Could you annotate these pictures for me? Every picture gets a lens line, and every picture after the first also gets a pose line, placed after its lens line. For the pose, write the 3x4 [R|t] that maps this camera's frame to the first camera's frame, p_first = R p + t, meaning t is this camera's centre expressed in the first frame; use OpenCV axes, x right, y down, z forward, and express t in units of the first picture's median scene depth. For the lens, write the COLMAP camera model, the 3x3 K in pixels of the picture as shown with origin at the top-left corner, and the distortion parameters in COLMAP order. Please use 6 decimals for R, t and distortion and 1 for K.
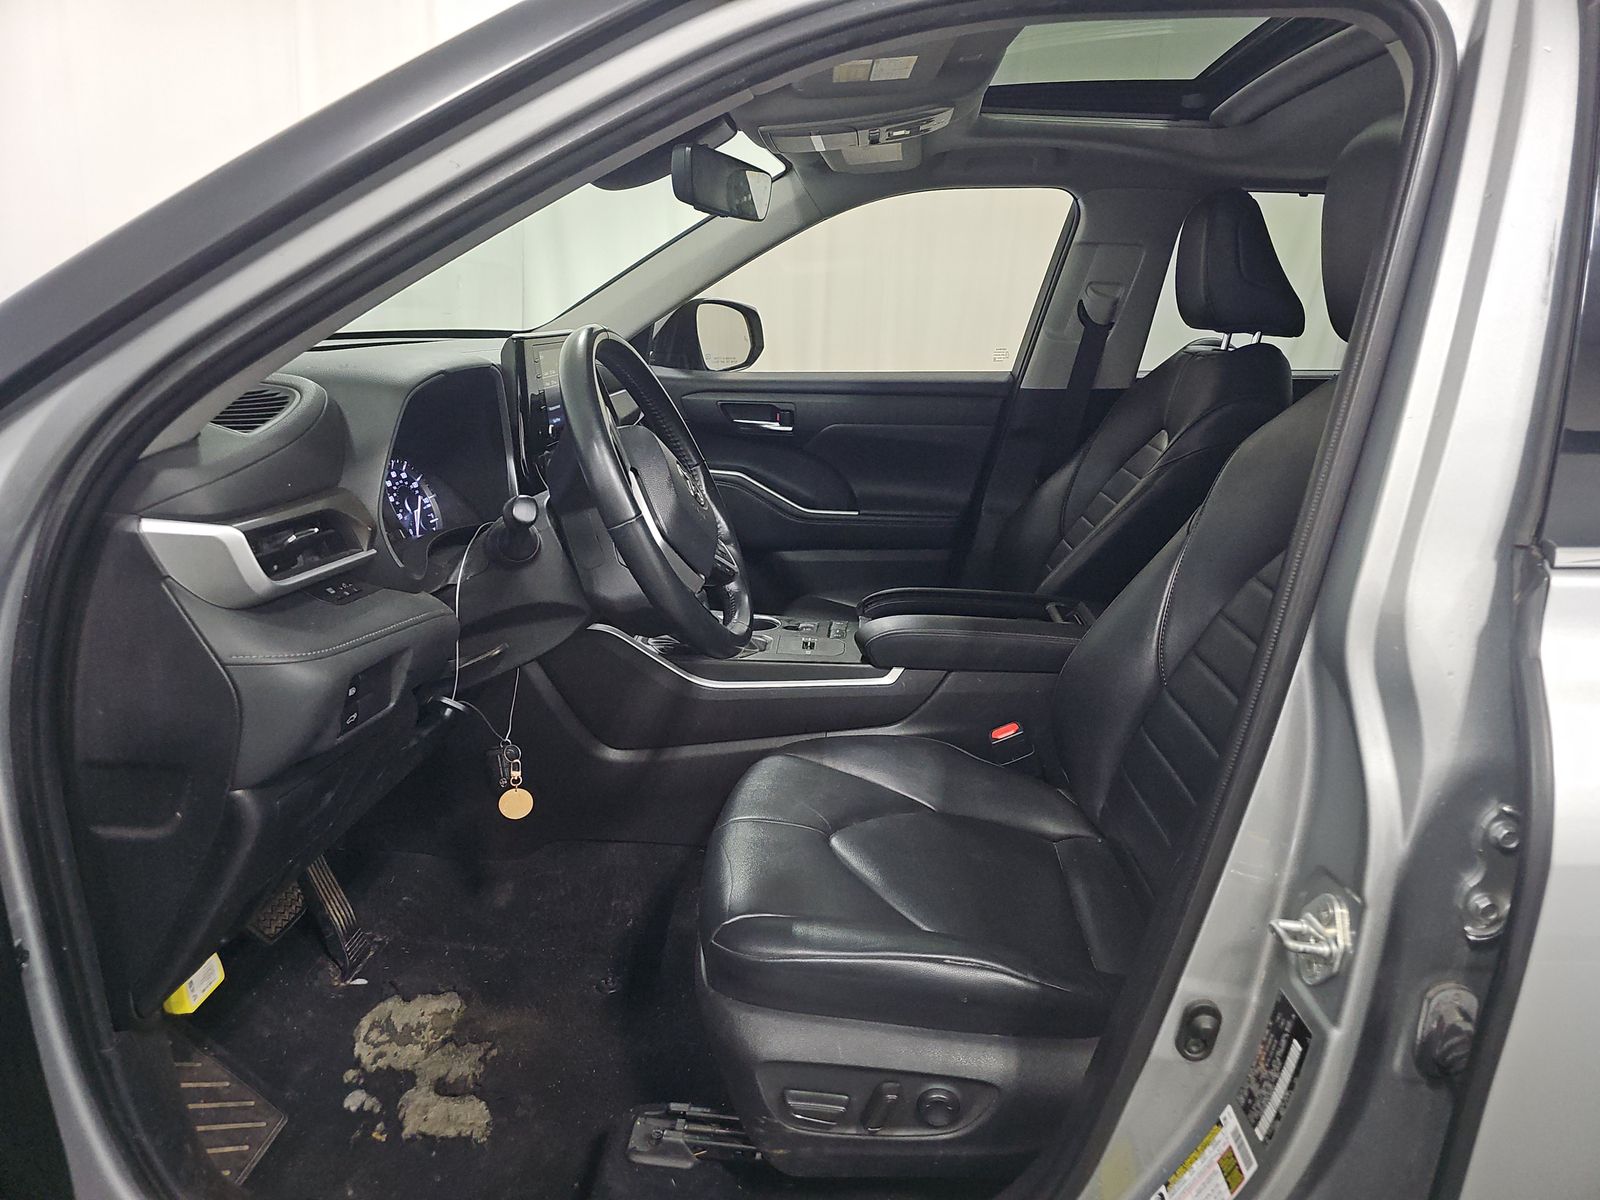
lens RADIAL K [[1070.4, 0, 815.2], [0, 1070.4, 597.7], [0, 0, 1]] dist [0.073515, -0.038011]
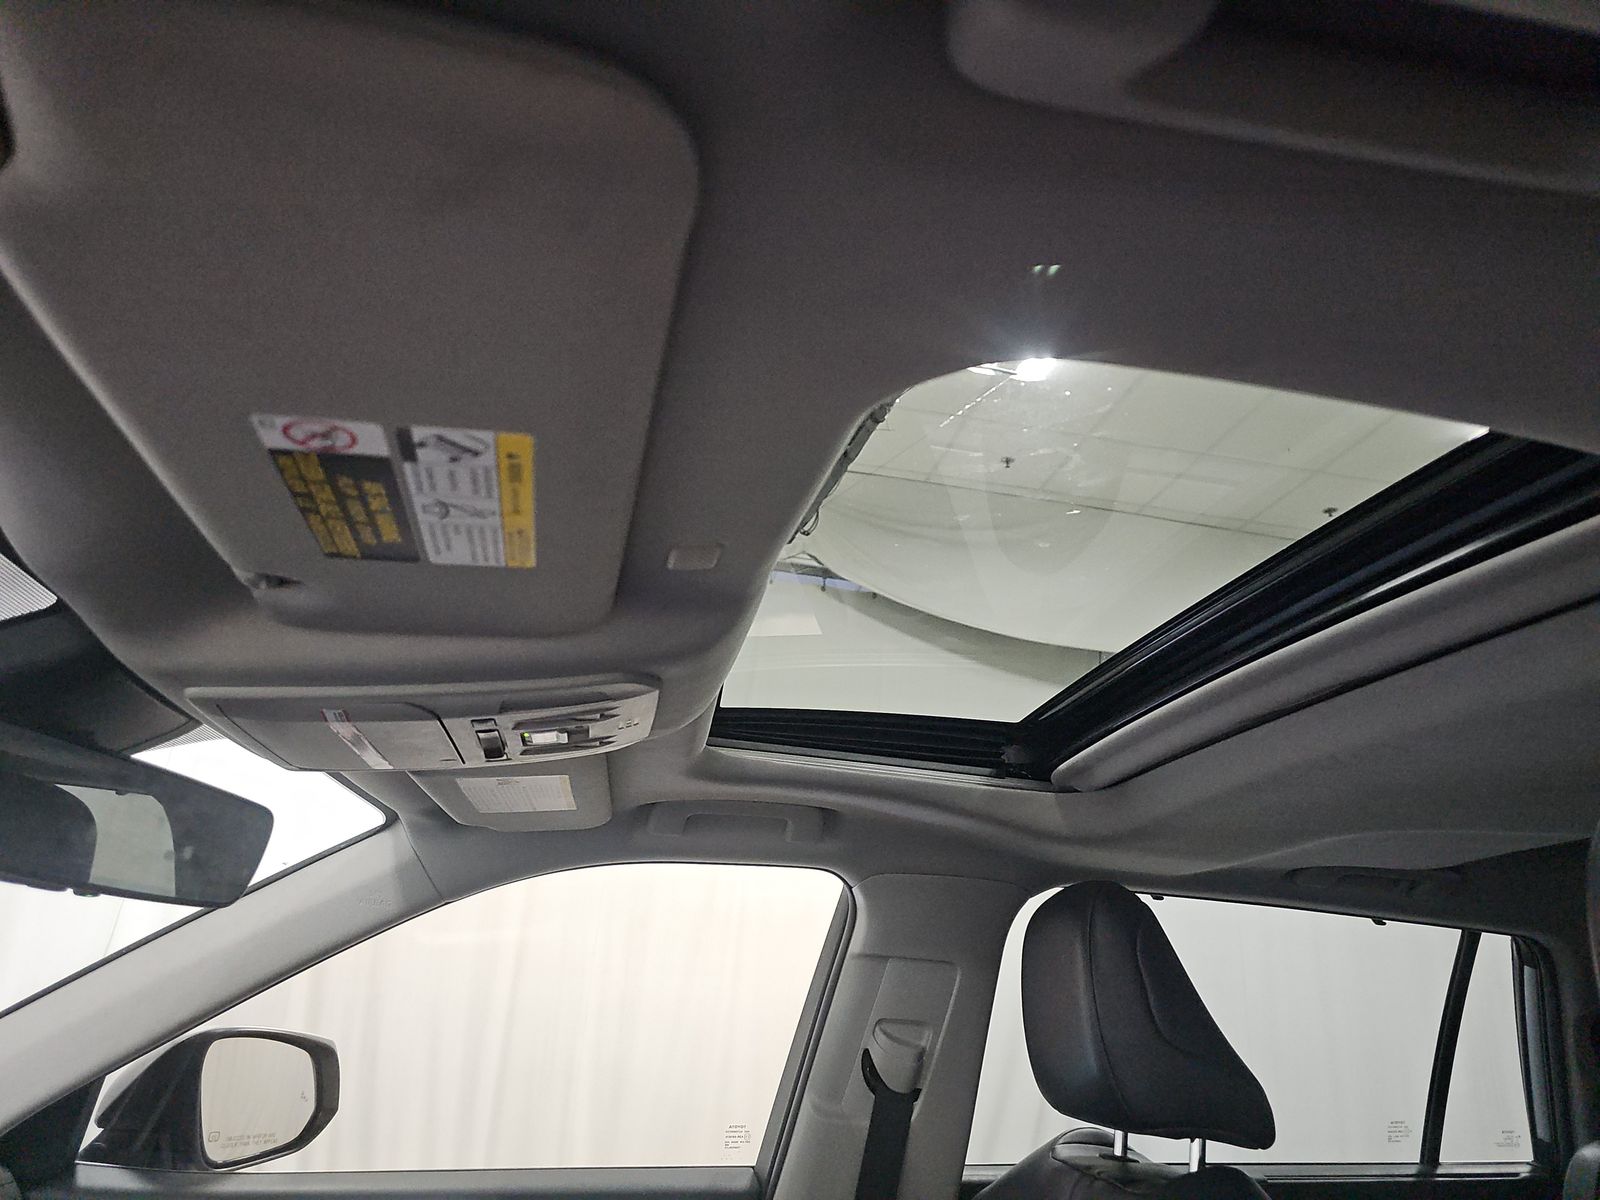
lens RADIAL K [[1070.4, 0, 815.2], [0, 1070.4, 597.7], [0, 0, 1]] dist [0.073515, -0.038011]
pose [[0.968829, 0.100384, 0.226480, 0.057520], [0.048530, 0.819600, -0.570877, -0.142261], [-0.242930, 0.564074, 0.789180, 0.398193]]
